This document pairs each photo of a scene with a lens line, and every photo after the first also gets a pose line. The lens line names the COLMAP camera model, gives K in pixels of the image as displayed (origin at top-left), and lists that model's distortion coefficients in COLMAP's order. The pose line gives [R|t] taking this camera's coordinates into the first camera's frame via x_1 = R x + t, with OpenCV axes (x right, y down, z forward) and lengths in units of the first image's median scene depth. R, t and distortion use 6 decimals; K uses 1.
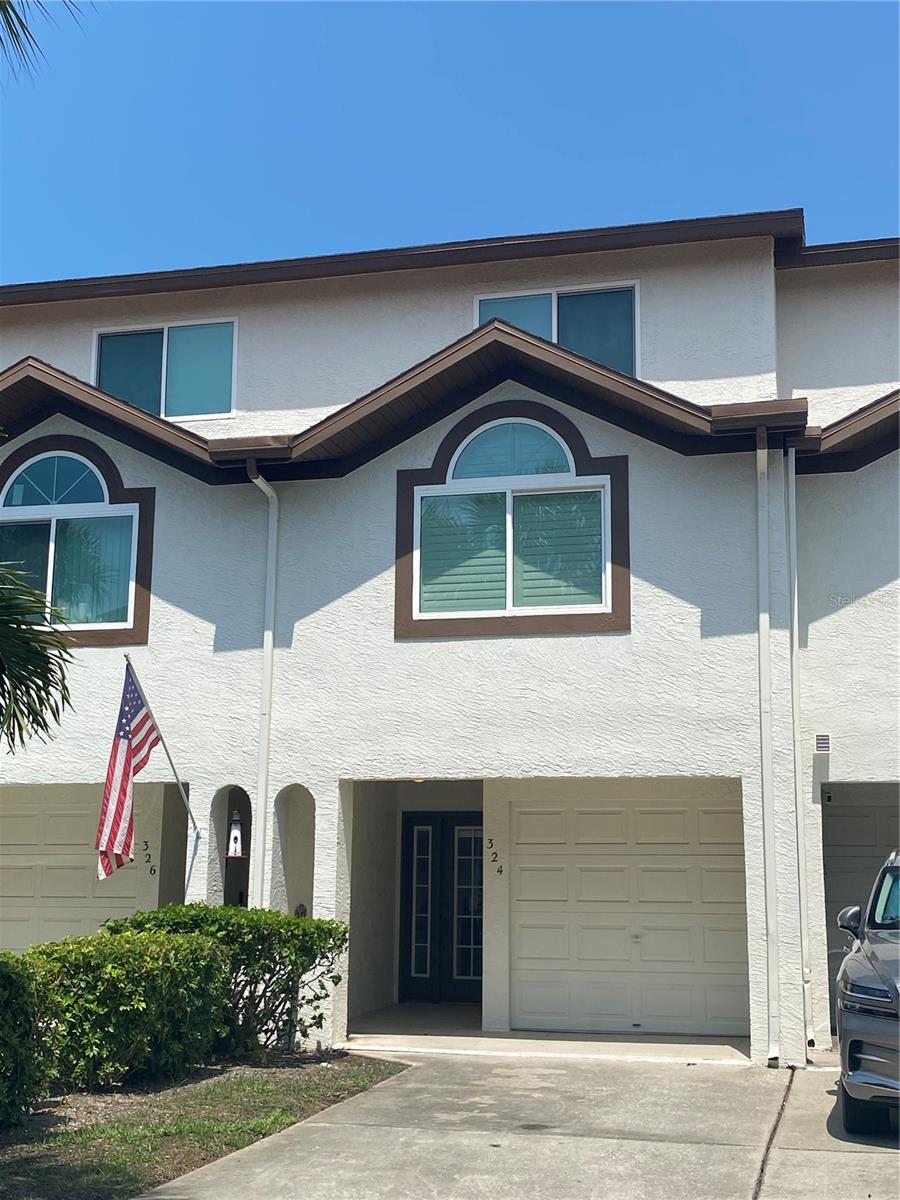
lens RADIAL K [[1496.3, 0, 450.0], [0, 1496.3, 600.0], [0, 0, 1]] dist [0.134941, -0.453108]
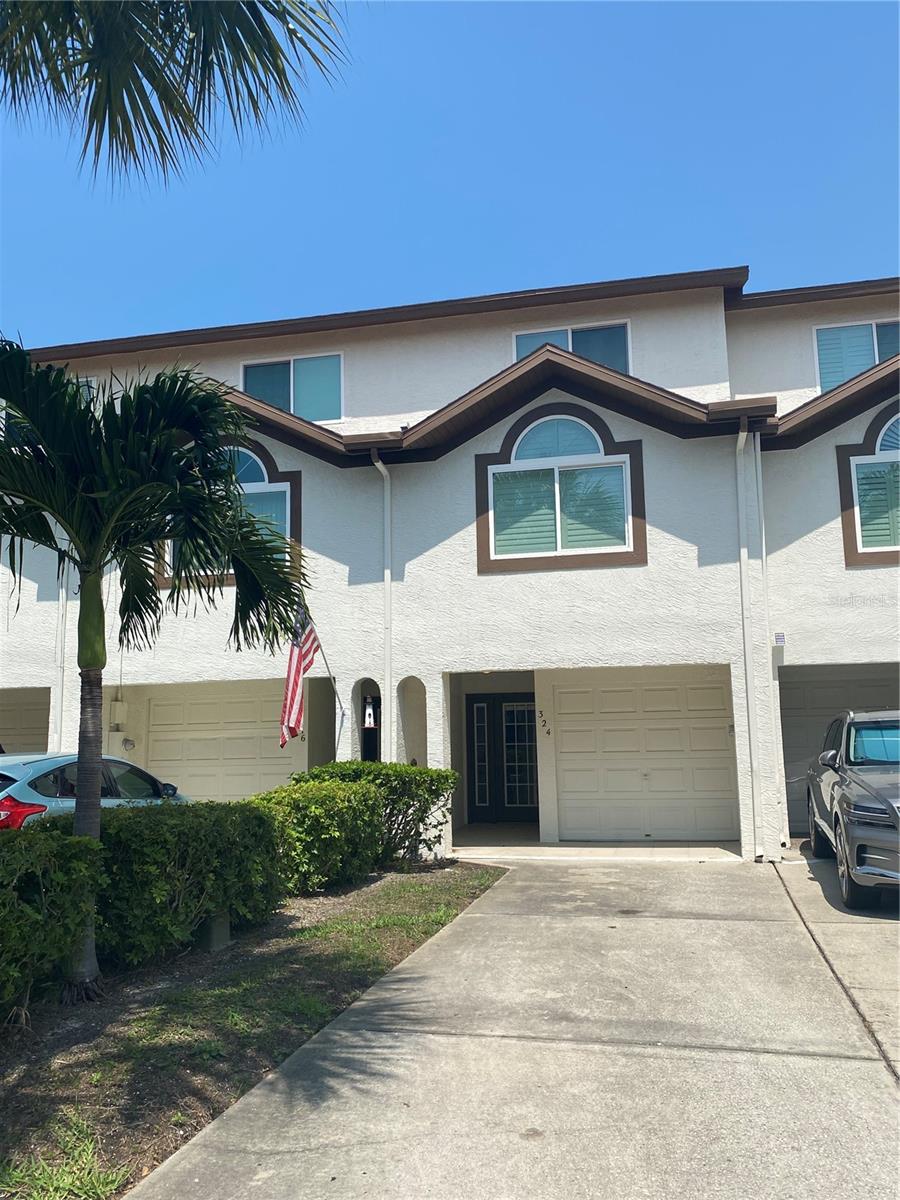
lens RADIAL K [[982.8, 0, 450.0], [0, 982.8, 600.0], [0, 0, 1]] dist [0.130877, -0.369031]
pose [[0.999197, -0.023205, 0.032669, -0.095750], [0.021732, 0.998761, 0.044763, 0.008936], [-0.033667, -0.044017, 0.998463, 0.065412]]
